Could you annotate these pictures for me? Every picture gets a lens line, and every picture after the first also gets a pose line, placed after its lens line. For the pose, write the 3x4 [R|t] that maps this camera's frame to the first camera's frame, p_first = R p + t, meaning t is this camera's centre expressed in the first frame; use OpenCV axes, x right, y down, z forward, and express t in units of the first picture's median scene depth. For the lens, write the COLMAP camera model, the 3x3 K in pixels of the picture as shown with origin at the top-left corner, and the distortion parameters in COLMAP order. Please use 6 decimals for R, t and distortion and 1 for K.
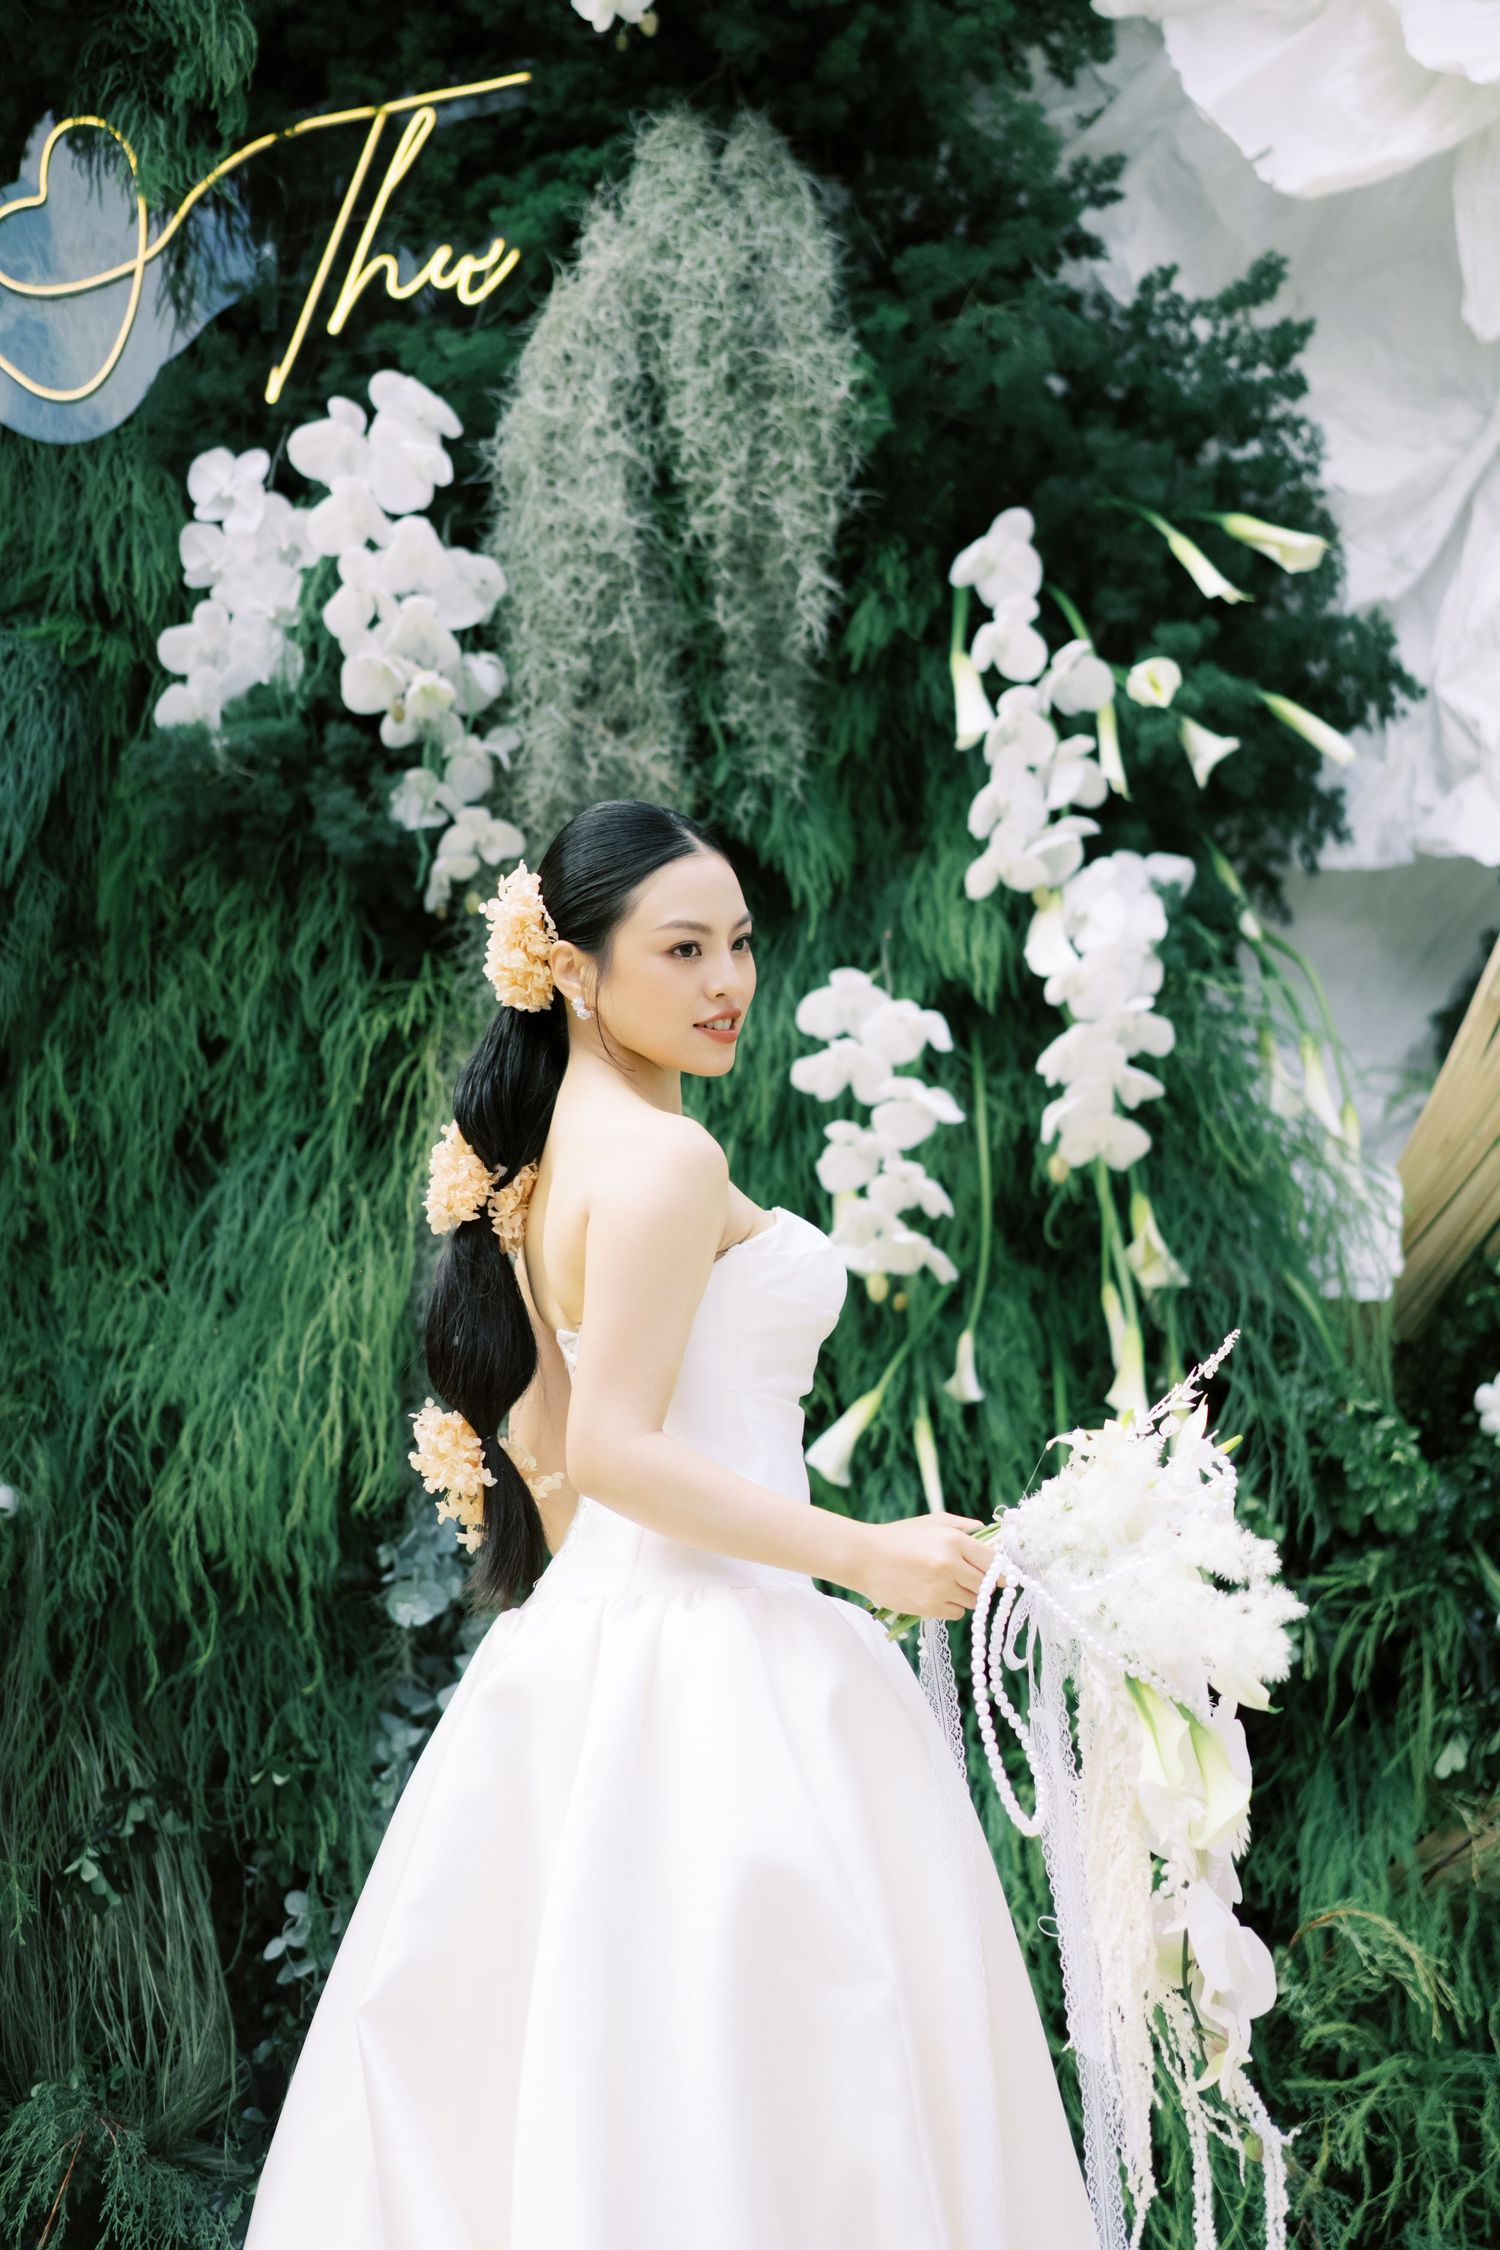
lens RADIAL K [[3439.0, 0, 697.9], [0, 3439.0, 1076.7], [0, 0, 1]] dist [-0.004447, -0.013849]
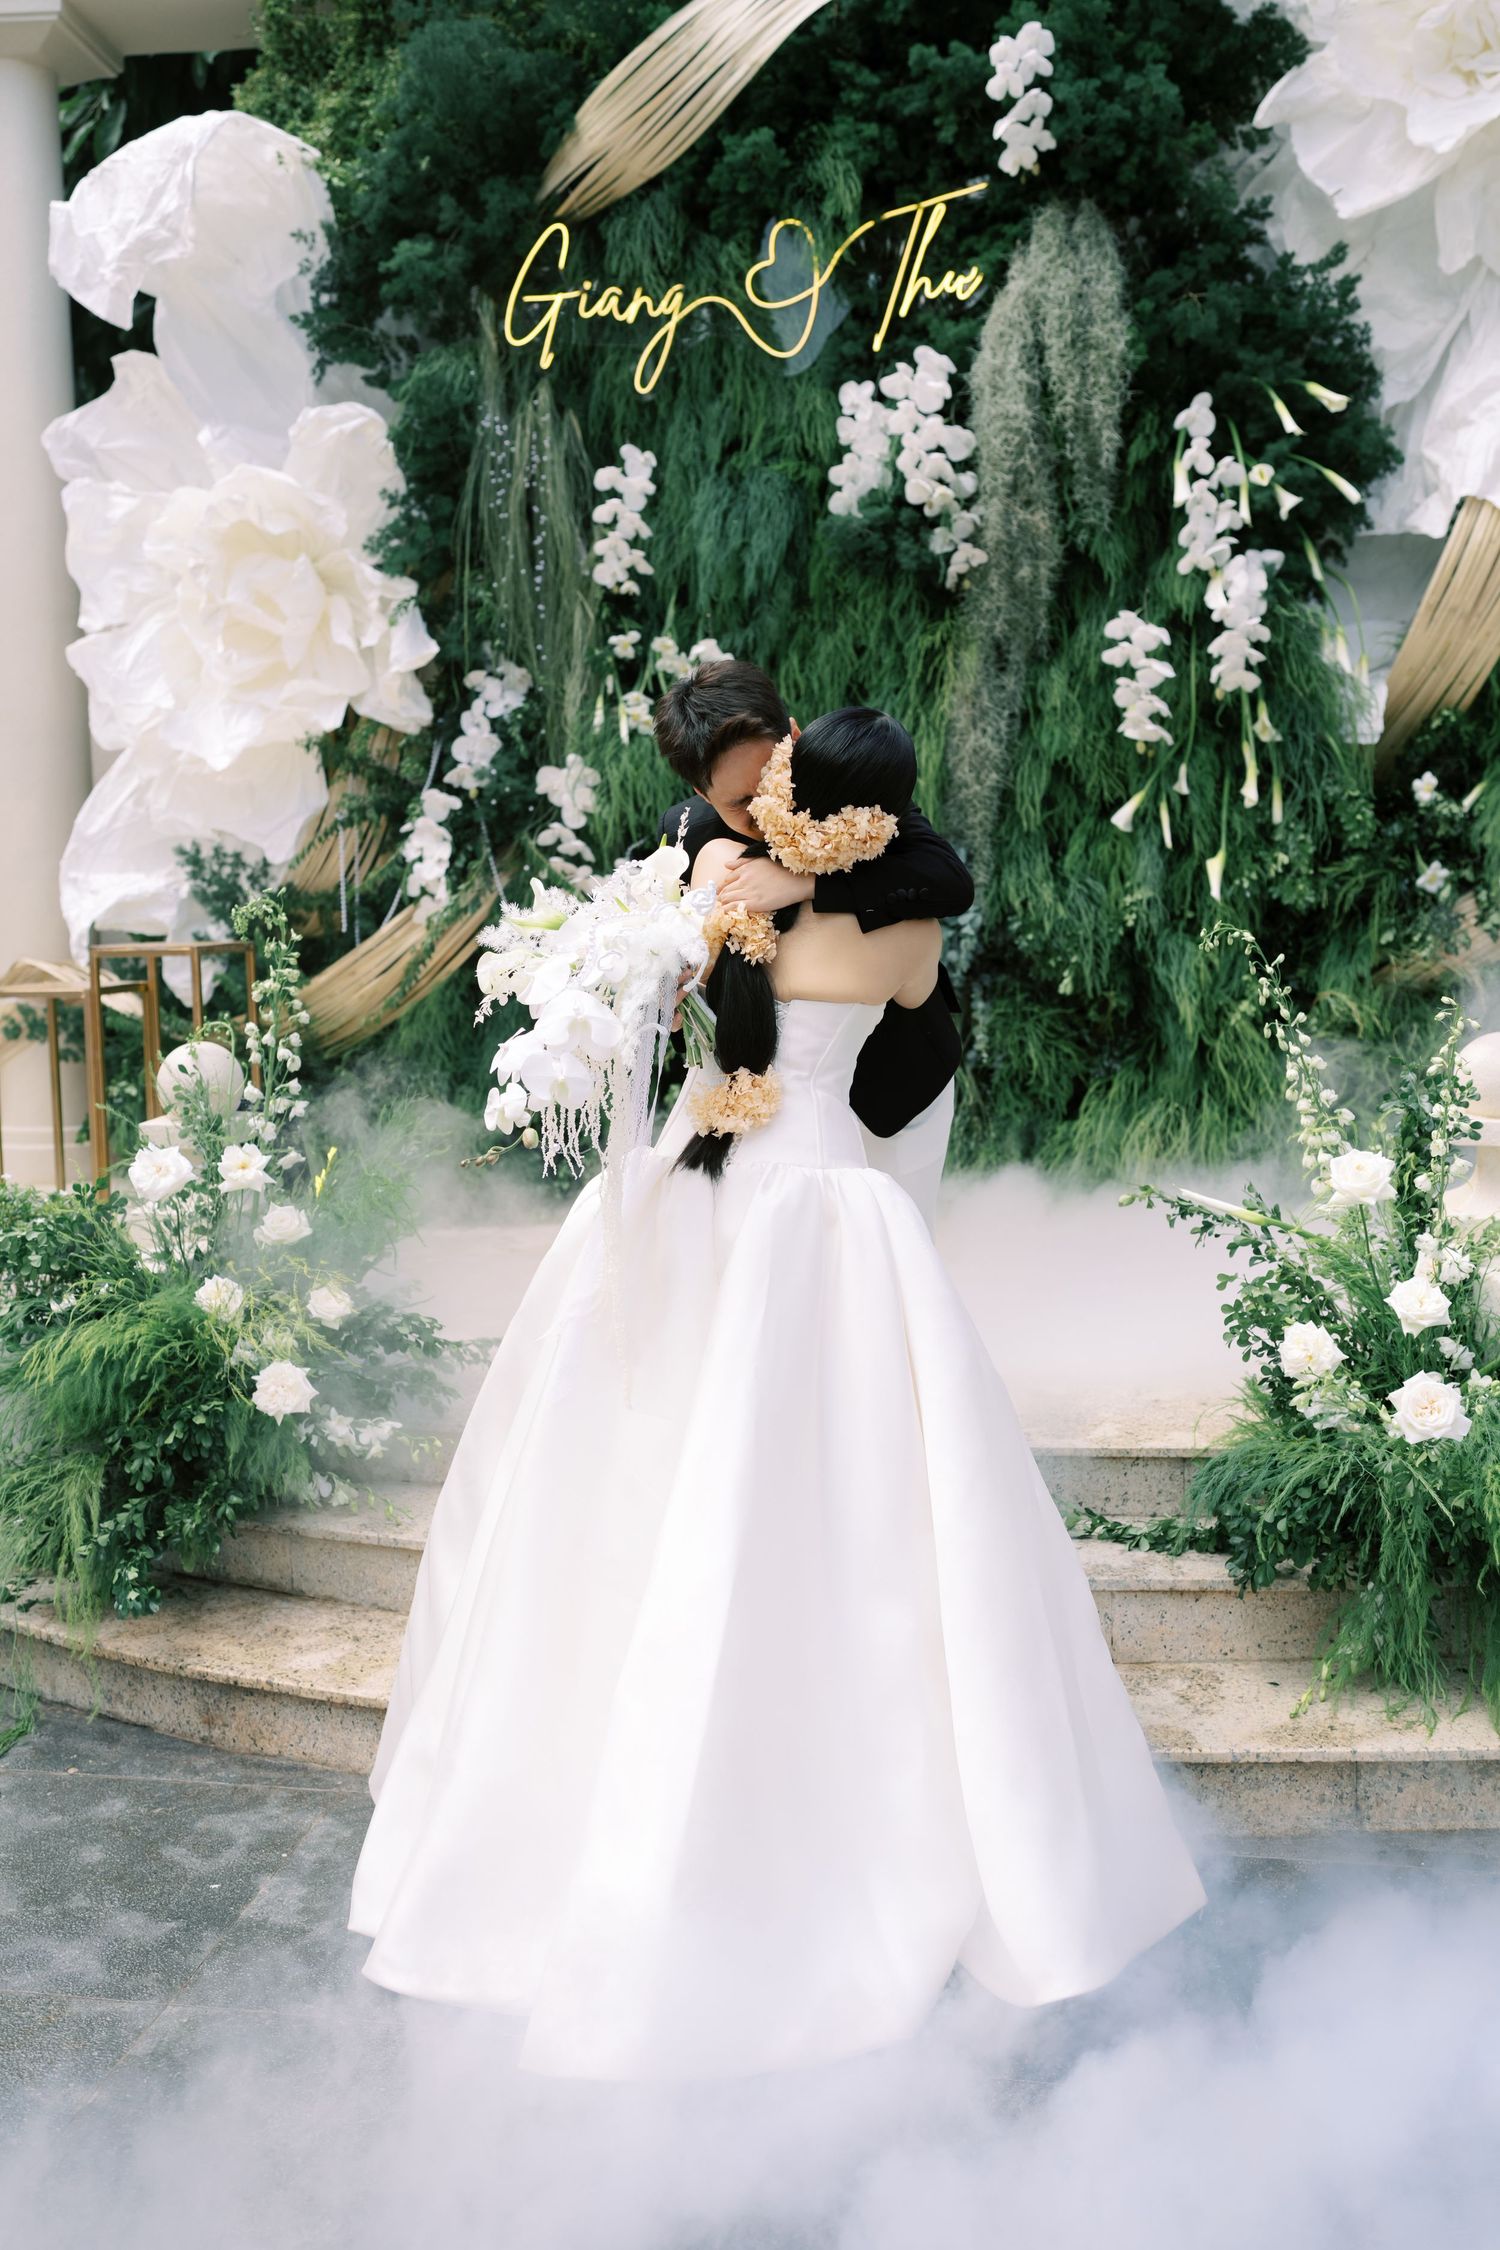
lens RADIAL K [[2295.5, 0, 751.8], [0, 2295.5, 1069.6], [0, 0, 1]] dist [-0.001001, 0.030409]
pose [[0.972149, 0.003857, -0.234332, 0.158459], [0.054849, 0.968353, 0.243484, -0.119034], [0.227856, -0.249555, 0.941172, -0.574182]]
